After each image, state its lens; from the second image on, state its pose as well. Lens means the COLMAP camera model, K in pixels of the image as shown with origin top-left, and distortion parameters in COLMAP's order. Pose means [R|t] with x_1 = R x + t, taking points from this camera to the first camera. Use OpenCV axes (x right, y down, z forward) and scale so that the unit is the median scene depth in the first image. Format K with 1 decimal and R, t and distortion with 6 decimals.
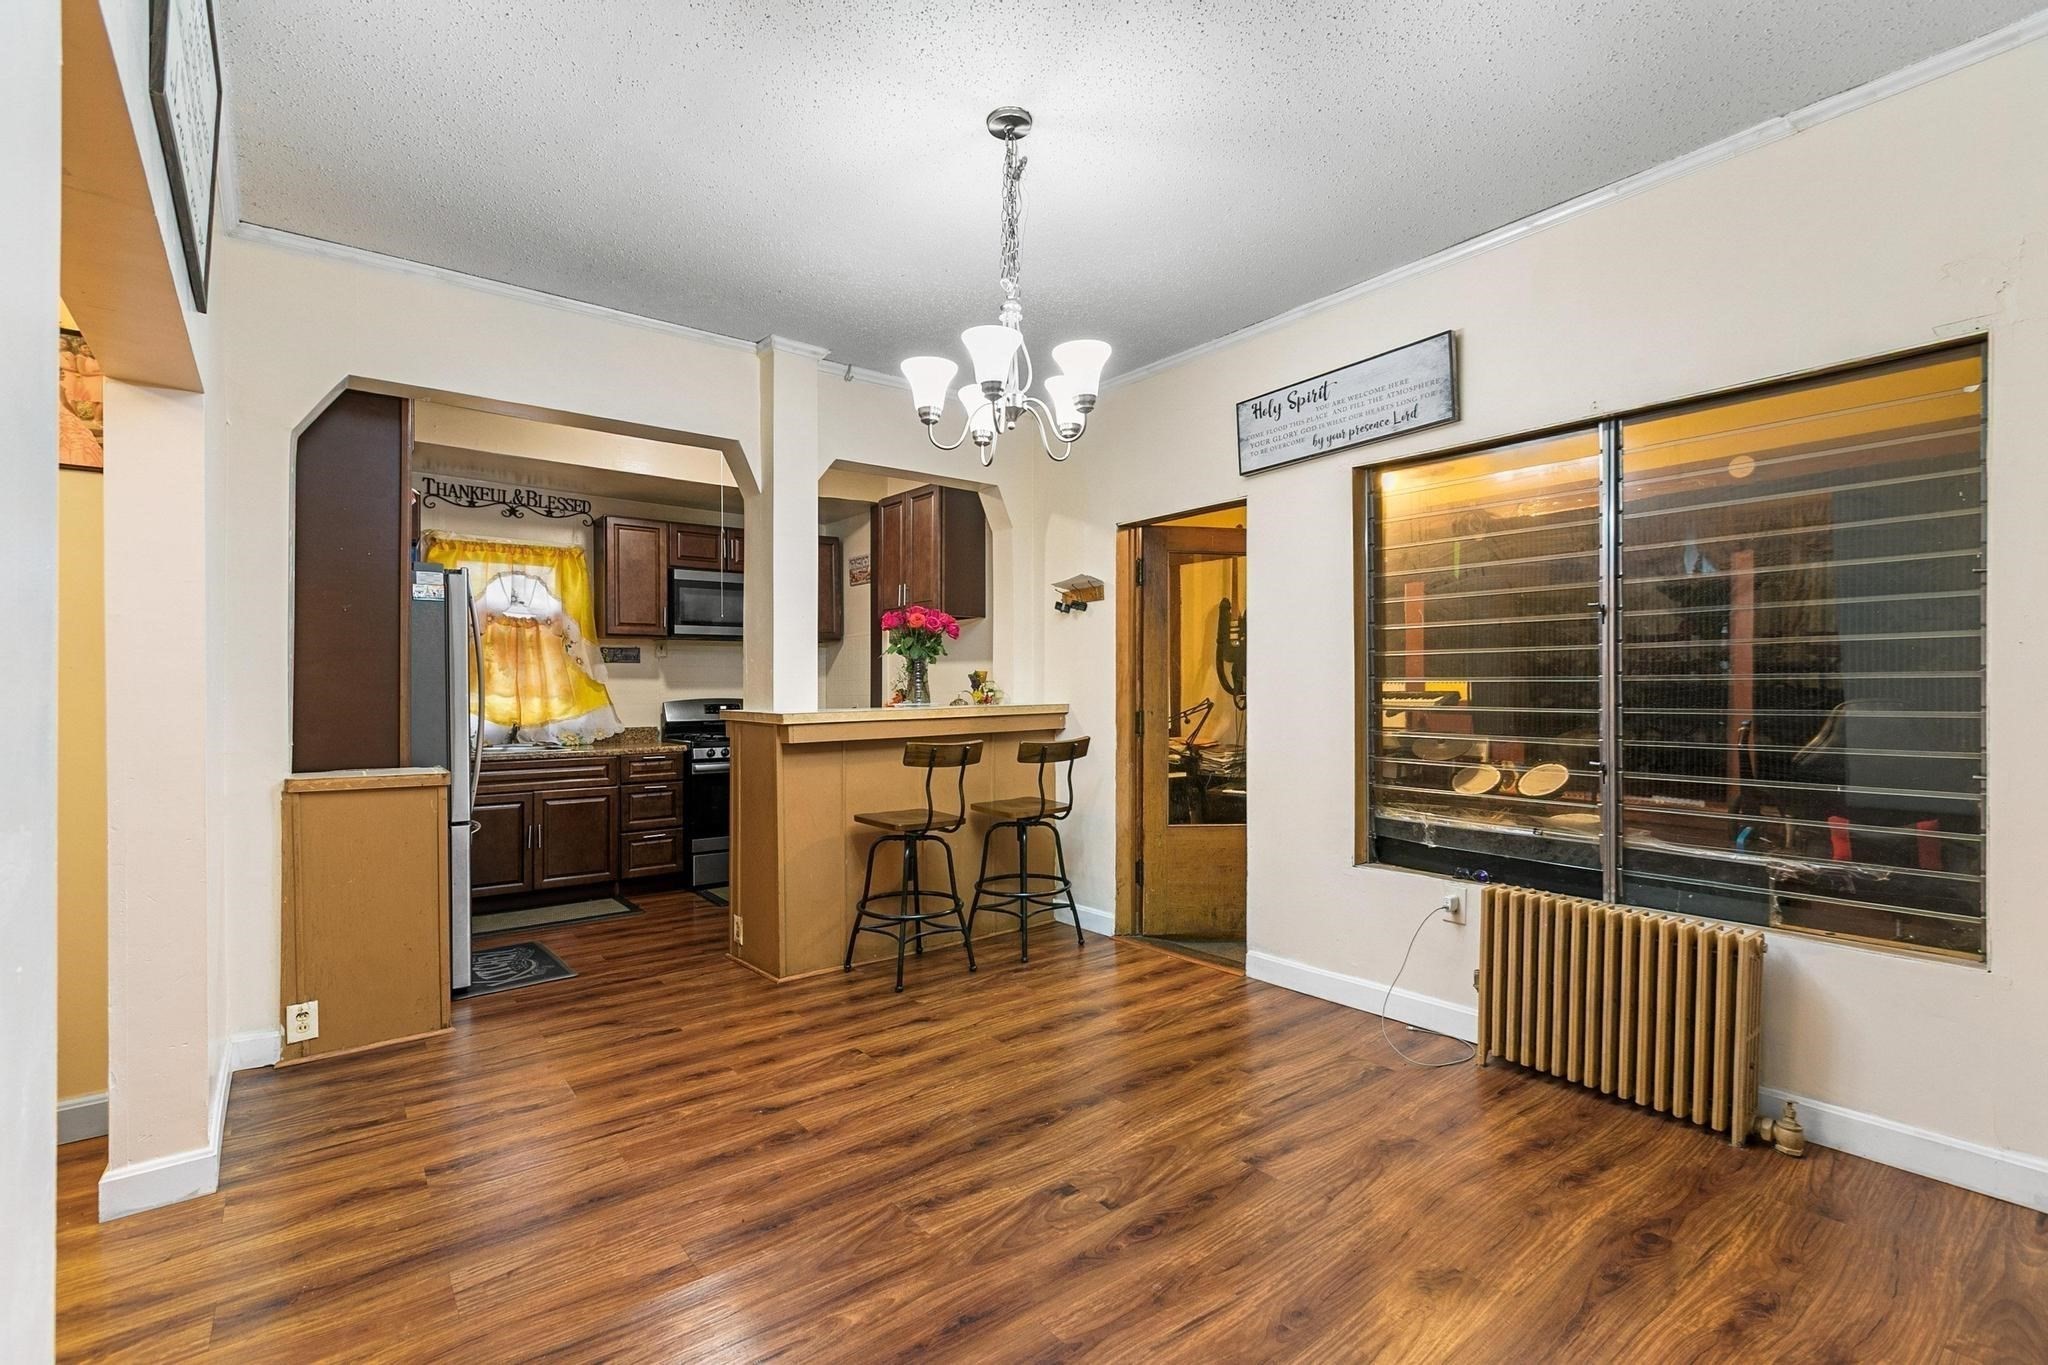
lens RADIAL K [[919.2, 0, 1031.6], [0, 919.2, 694.4], [0, 0, 1]] dist [0.002235, 0.000359]
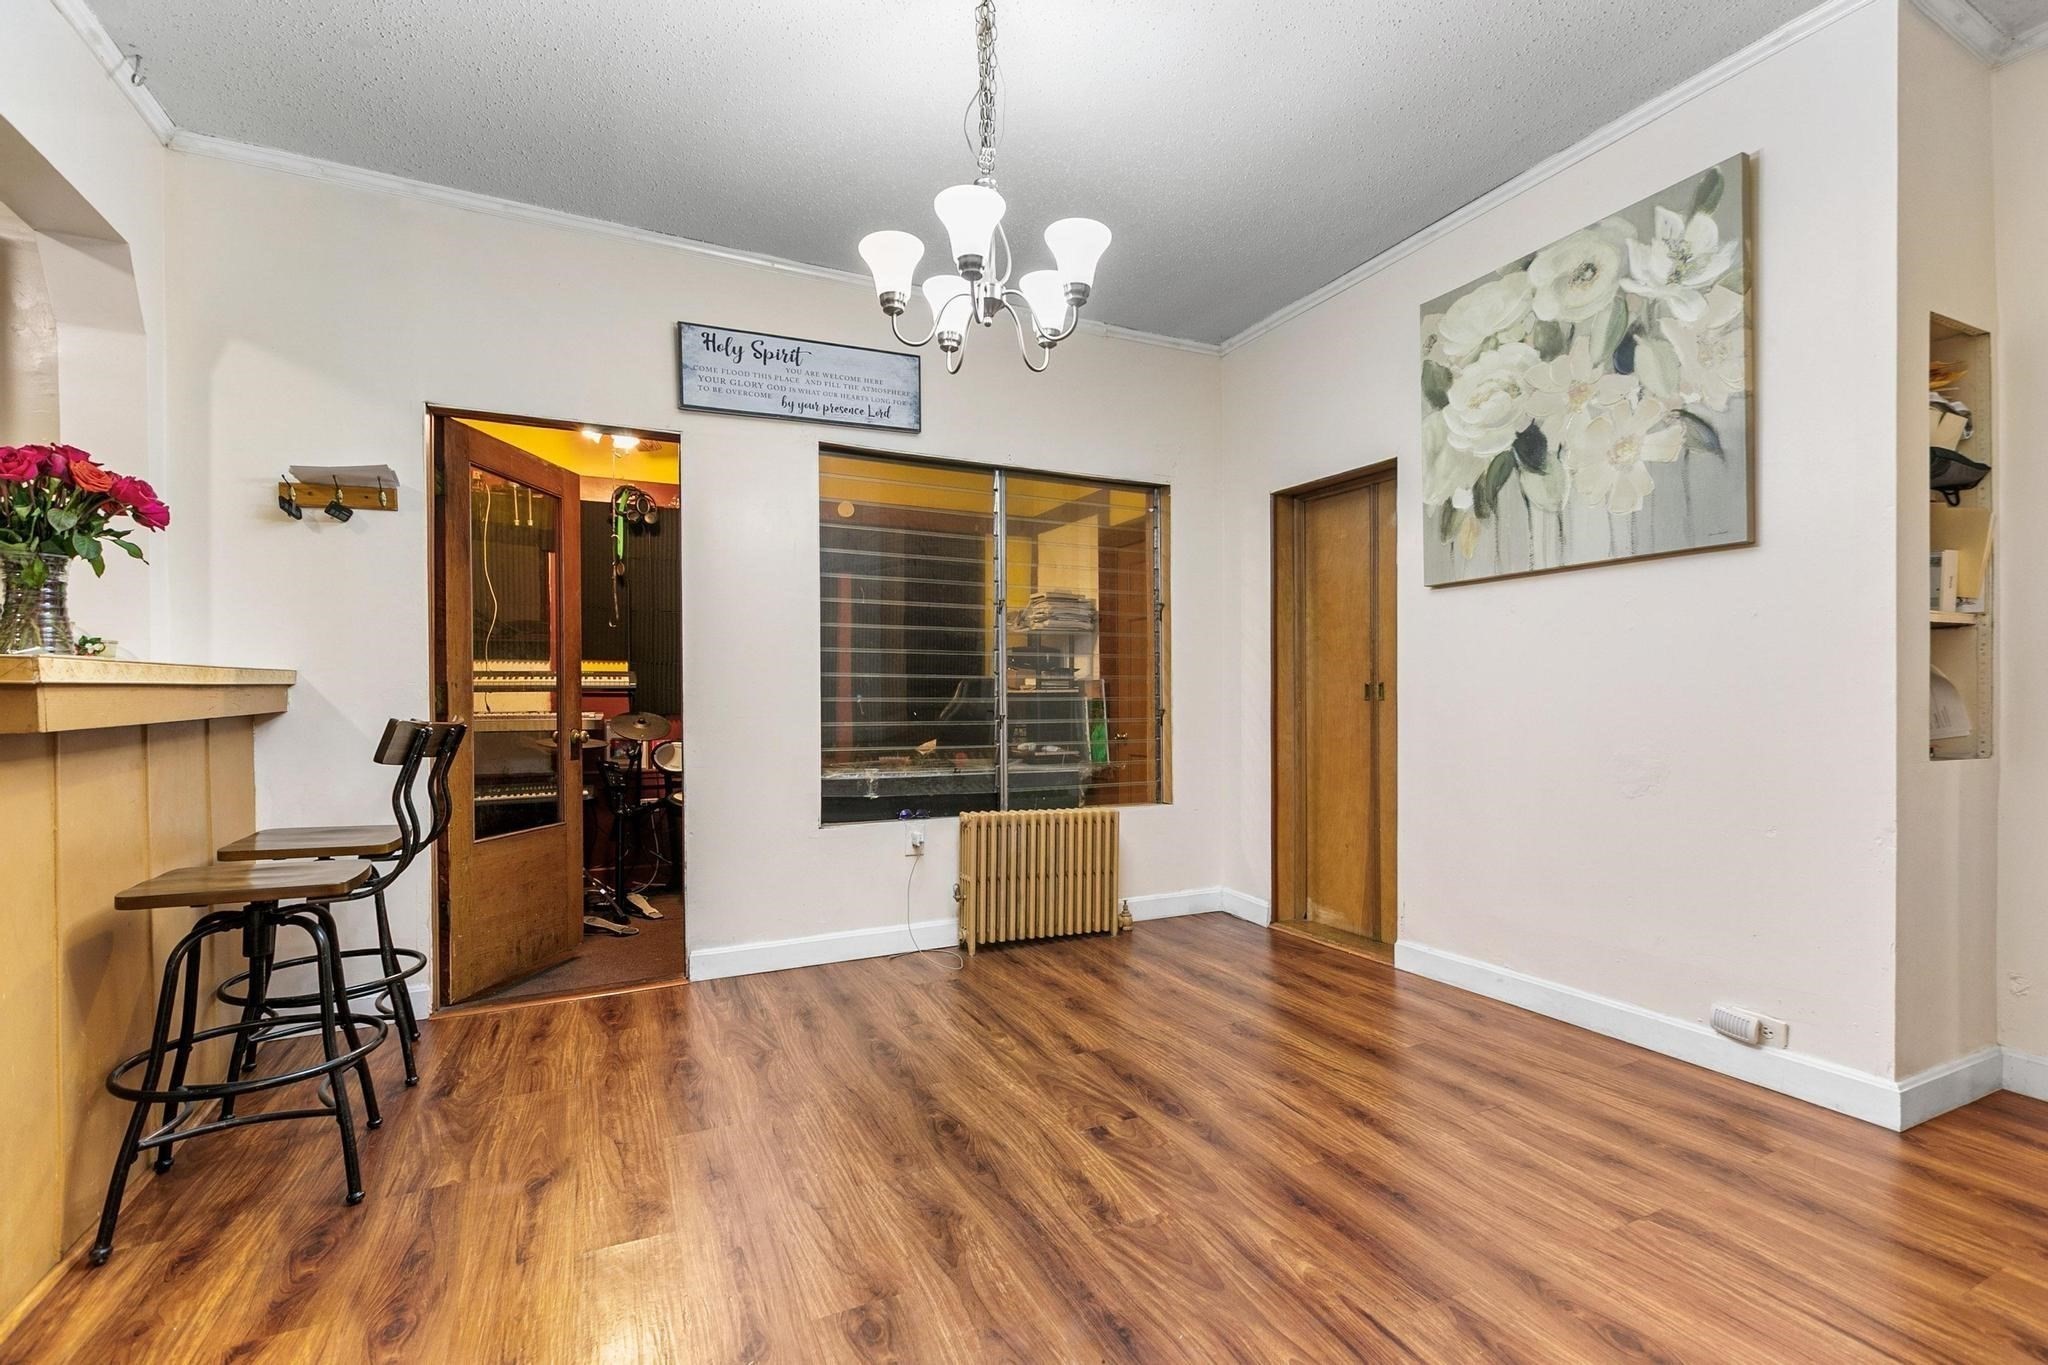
lens RADIAL K [[919.2, 0, 1036.5], [0, 919.2, 699.7], [0, 0, 1]] dist [0.002235, 0.000359]
pose [[0.207453, 0.000494, 0.978245, -0.526620], [0.006280, 0.999979, -0.001837, 0.040147], [-0.978225, 0.006524, 0.207445, 0.474332]]
